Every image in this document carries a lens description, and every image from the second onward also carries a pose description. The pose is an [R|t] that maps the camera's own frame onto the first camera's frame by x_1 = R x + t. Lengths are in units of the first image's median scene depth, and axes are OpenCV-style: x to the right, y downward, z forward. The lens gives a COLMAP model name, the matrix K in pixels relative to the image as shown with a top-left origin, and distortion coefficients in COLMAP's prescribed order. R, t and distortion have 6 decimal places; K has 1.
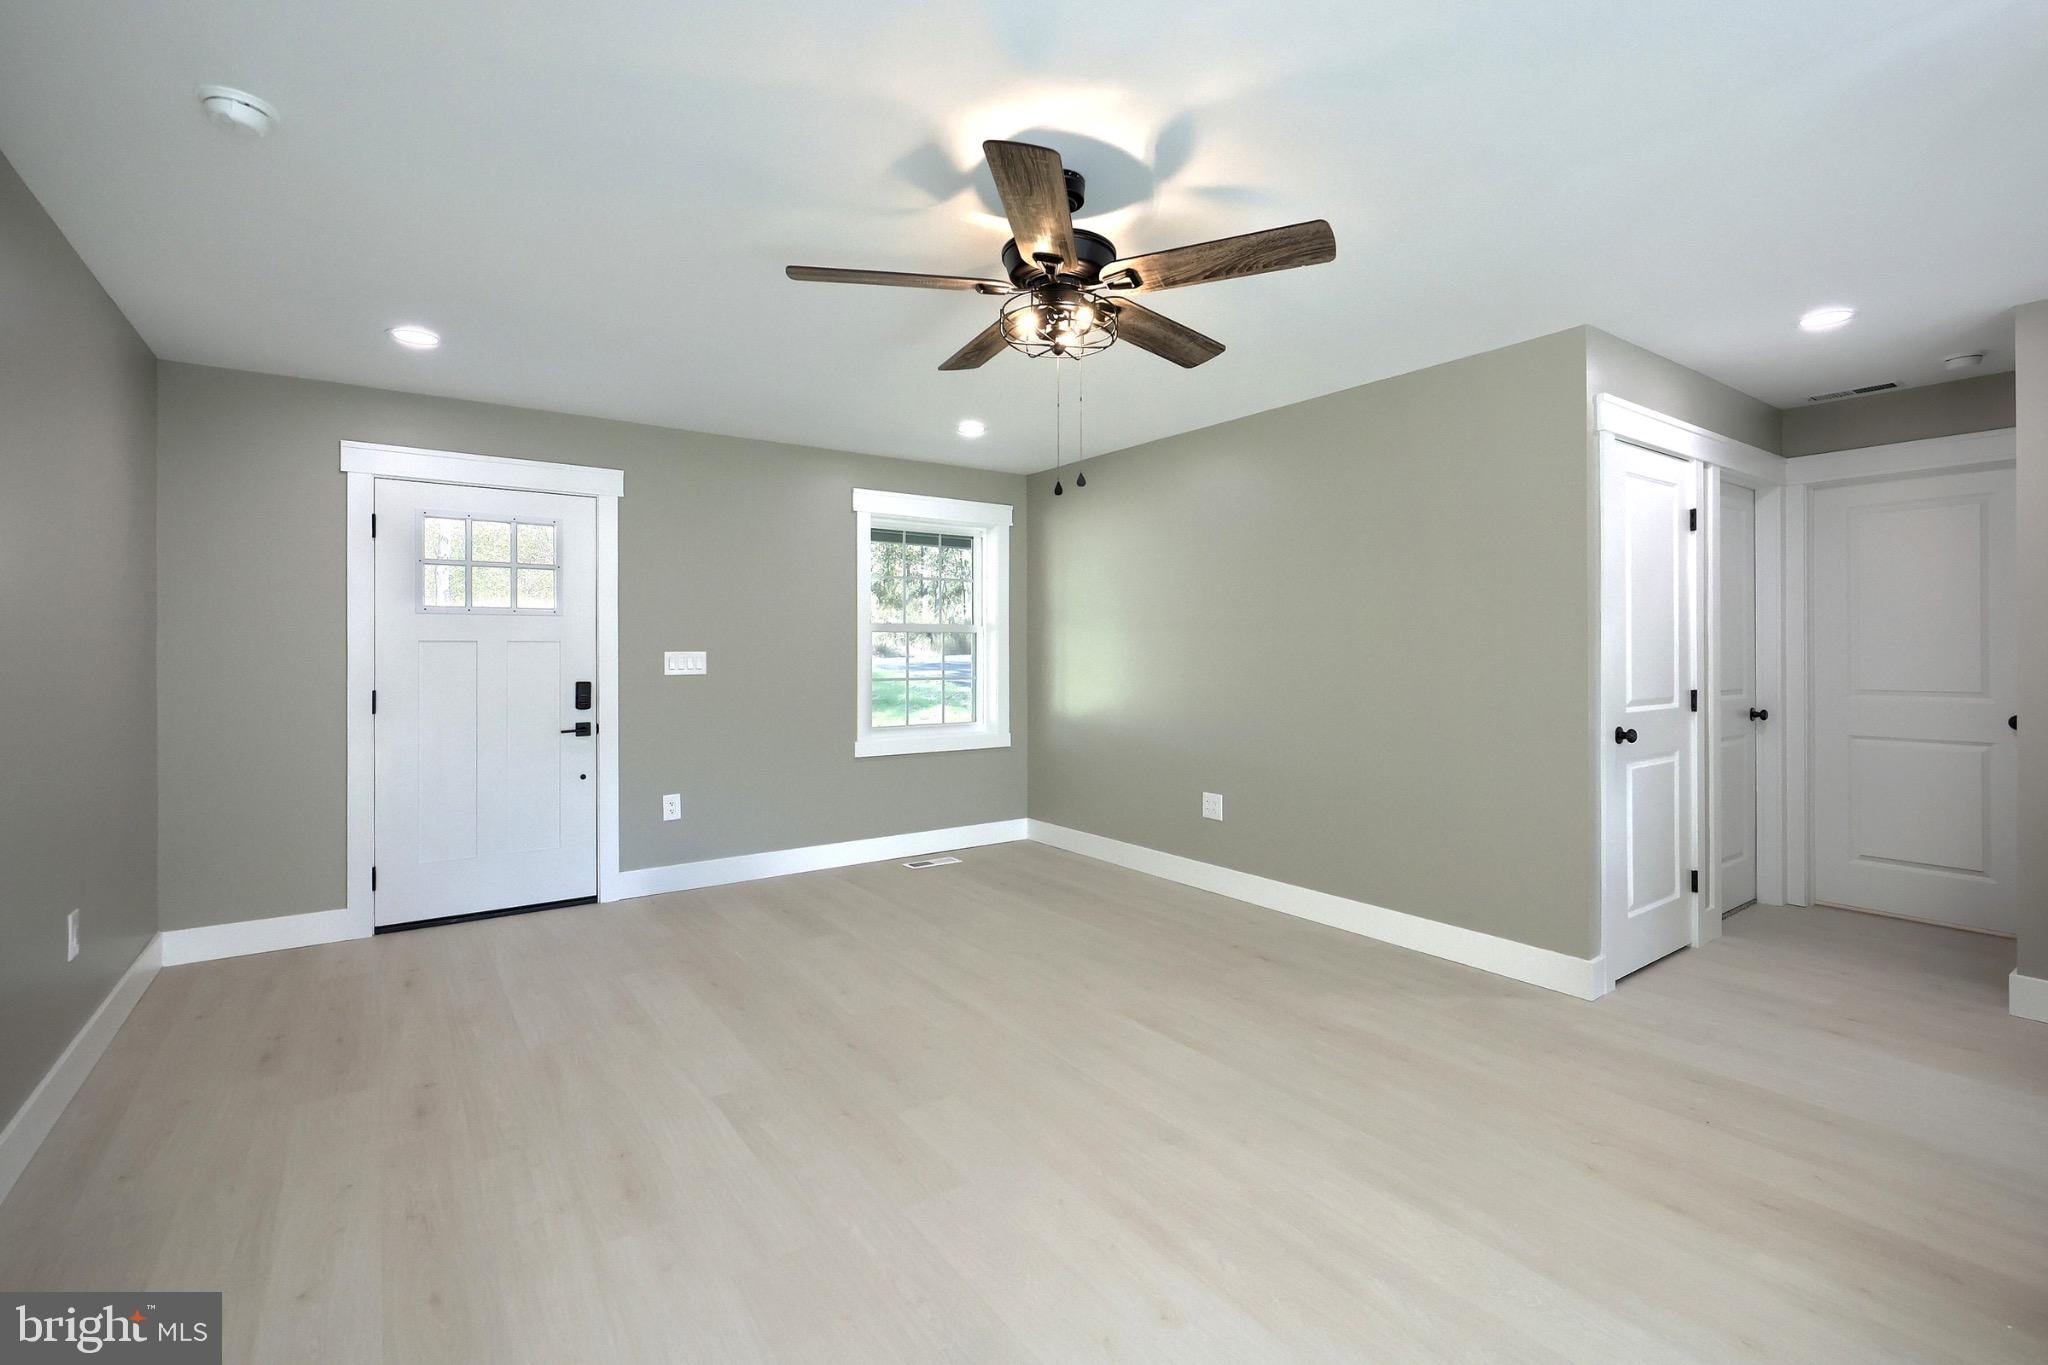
lens RADIAL K [[900.6, 0, 1016.0], [0, 900.6, 651.4], [0, 0, 1]] dist [0.000339, -0.000192]
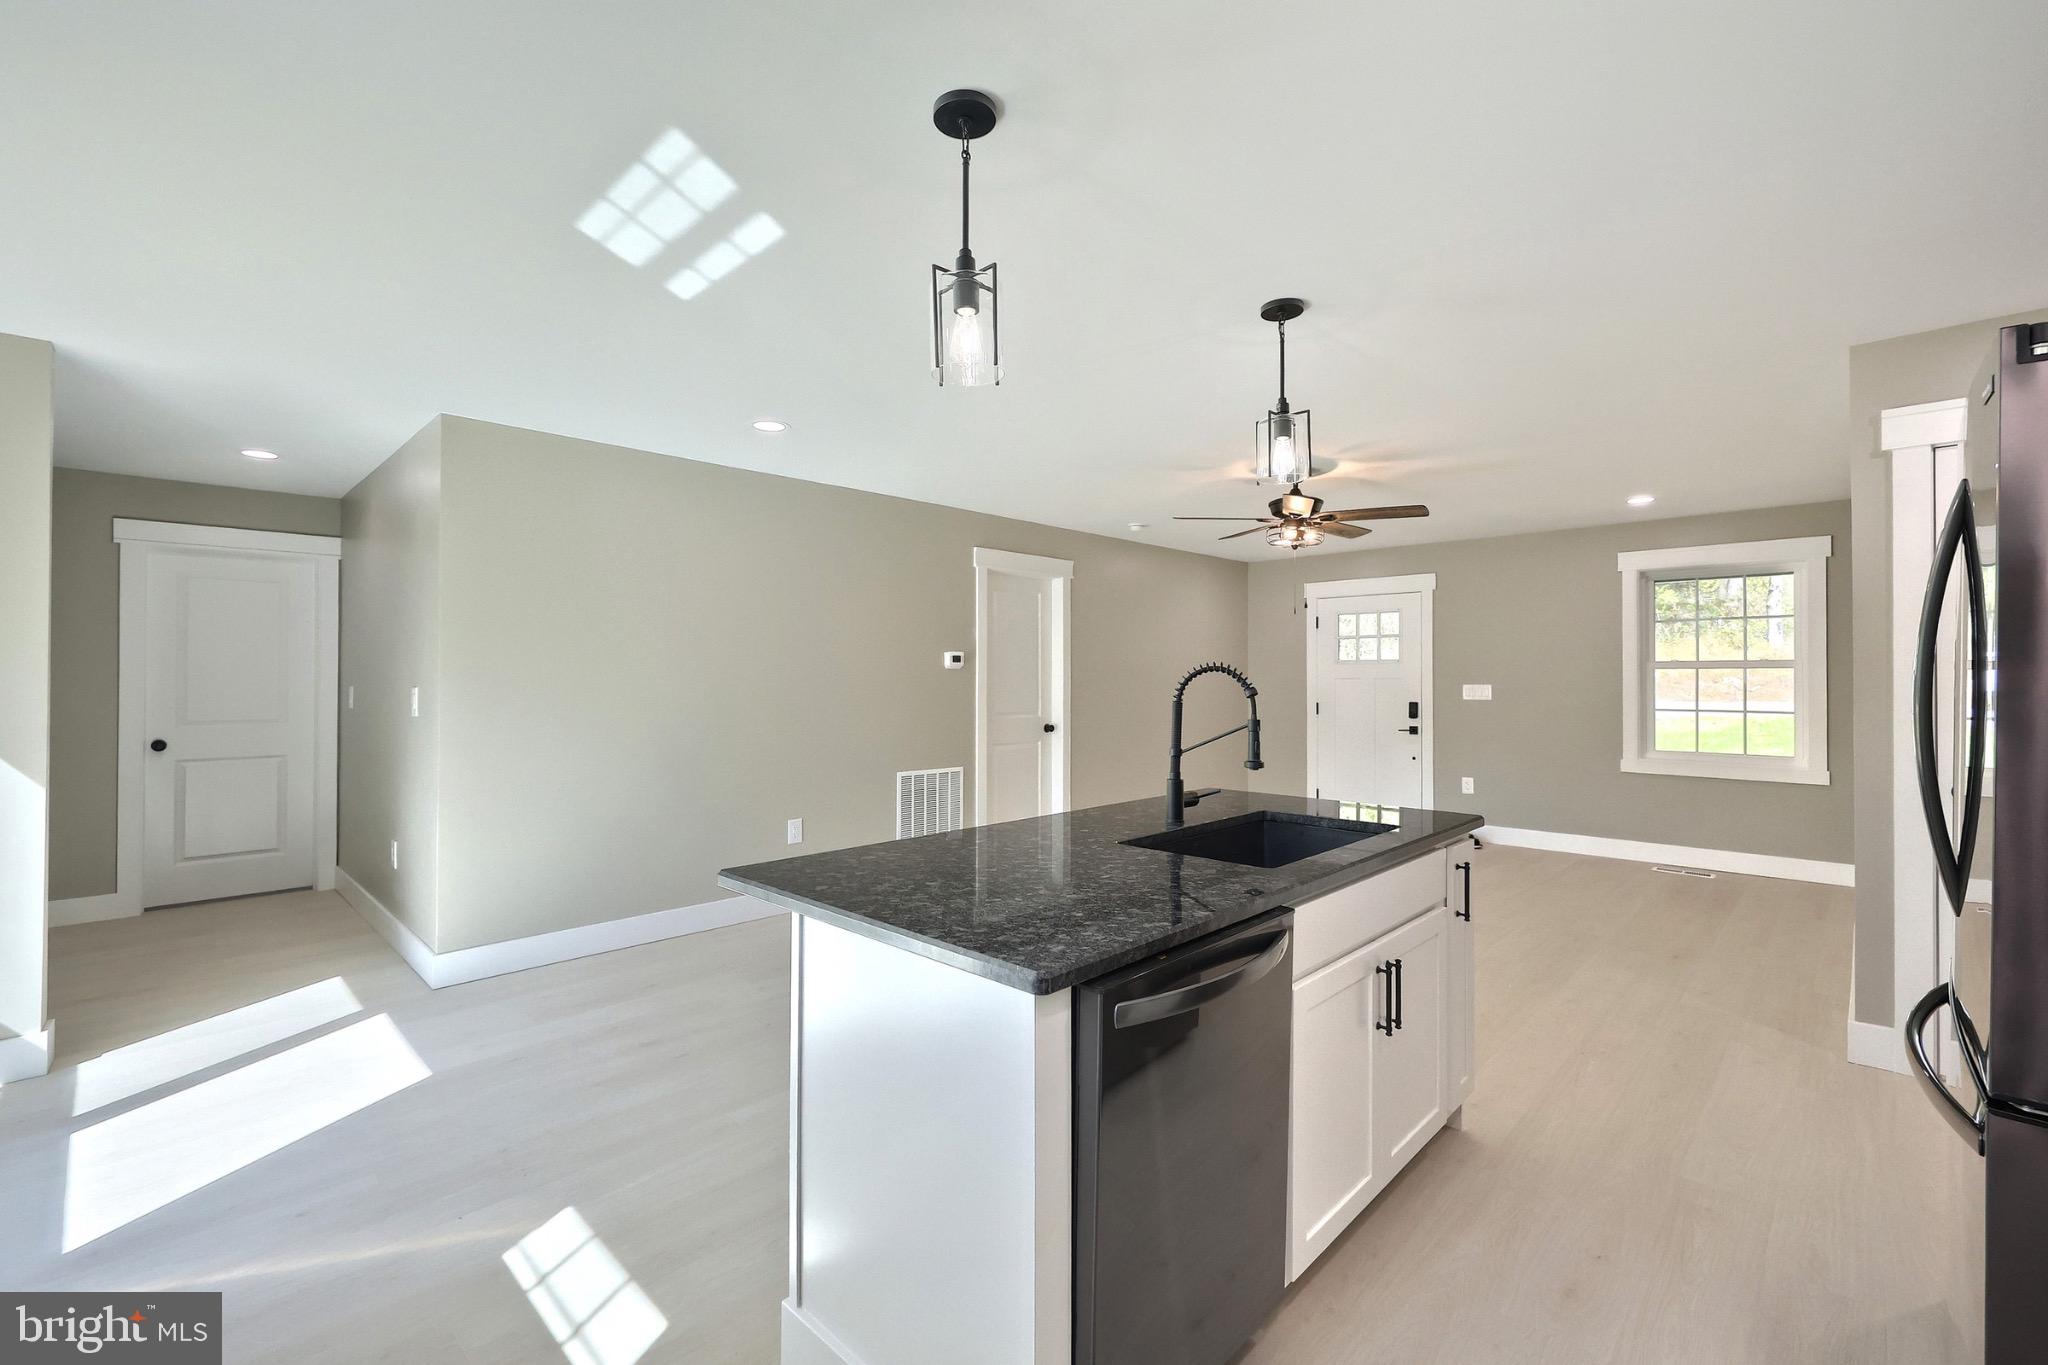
lens RADIAL K [[879.8, 0, 1019.3], [0, 879.8, 666.9], [0, 0, 1]] dist [-0.003001, -0.000113]
pose [[0.183915, -0.009236, -0.982899, 1.078859], [0.003283, 0.999956, -0.008782, -0.021509], [0.982937, -0.001611, 0.183938, -0.030500]]
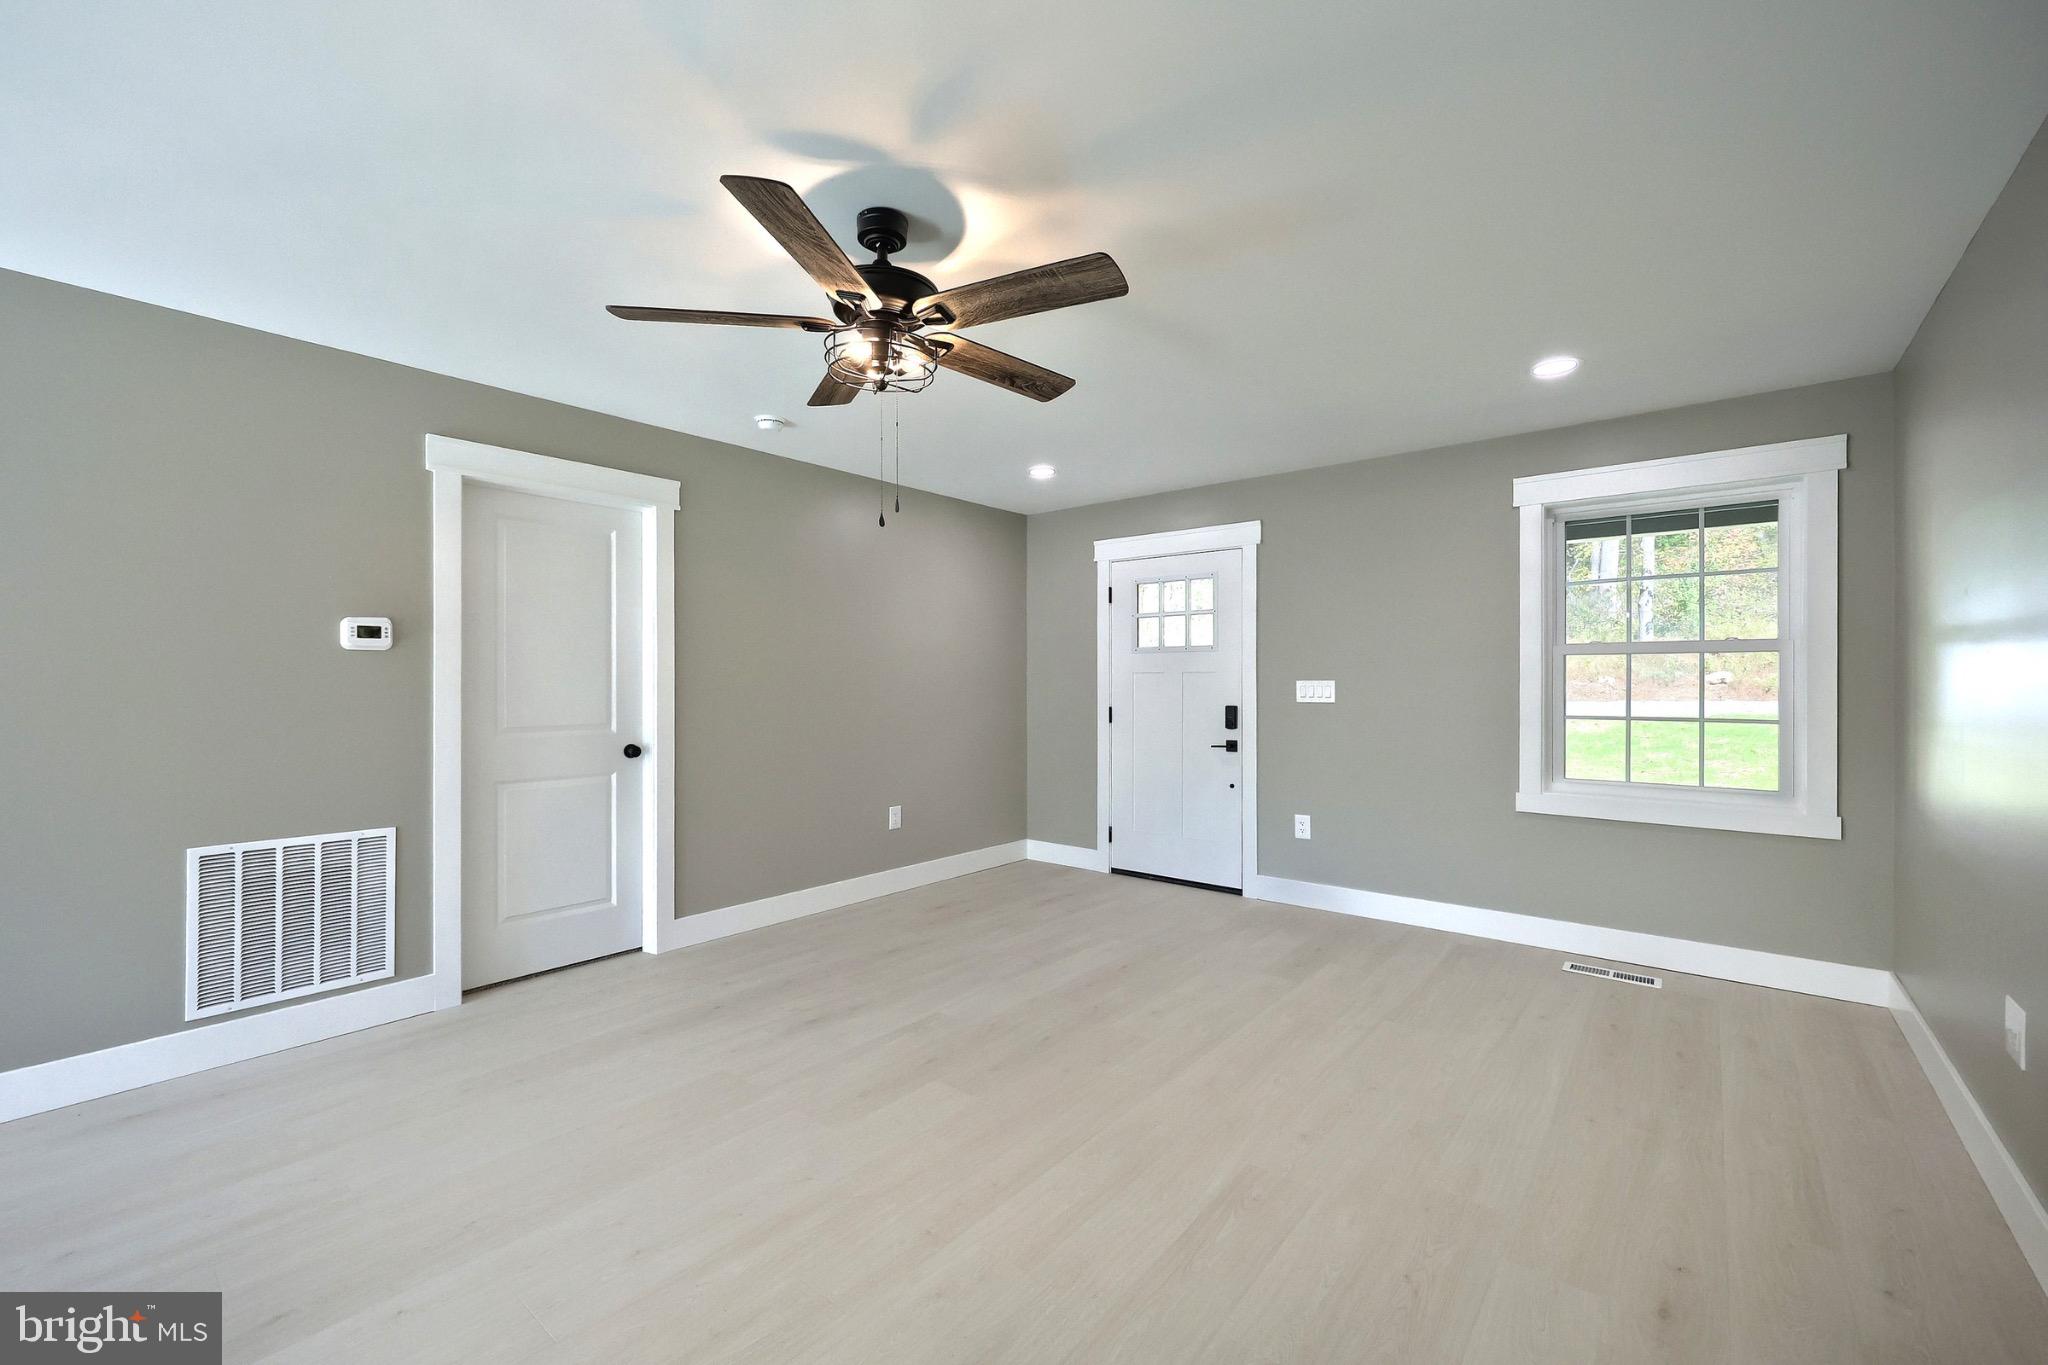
lens RADIAL K [[844.3, 0, 1017.1], [0, 844.3, 672.9], [0, 0, 1]] dist [0.001315, 0.000010]
pose [[0.264446, -0.004383, -0.964391, 0.553544], [0.003782, 0.999987, -0.003508, -0.006793], [0.964393, -0.002719, 0.264459, 0.468400]]
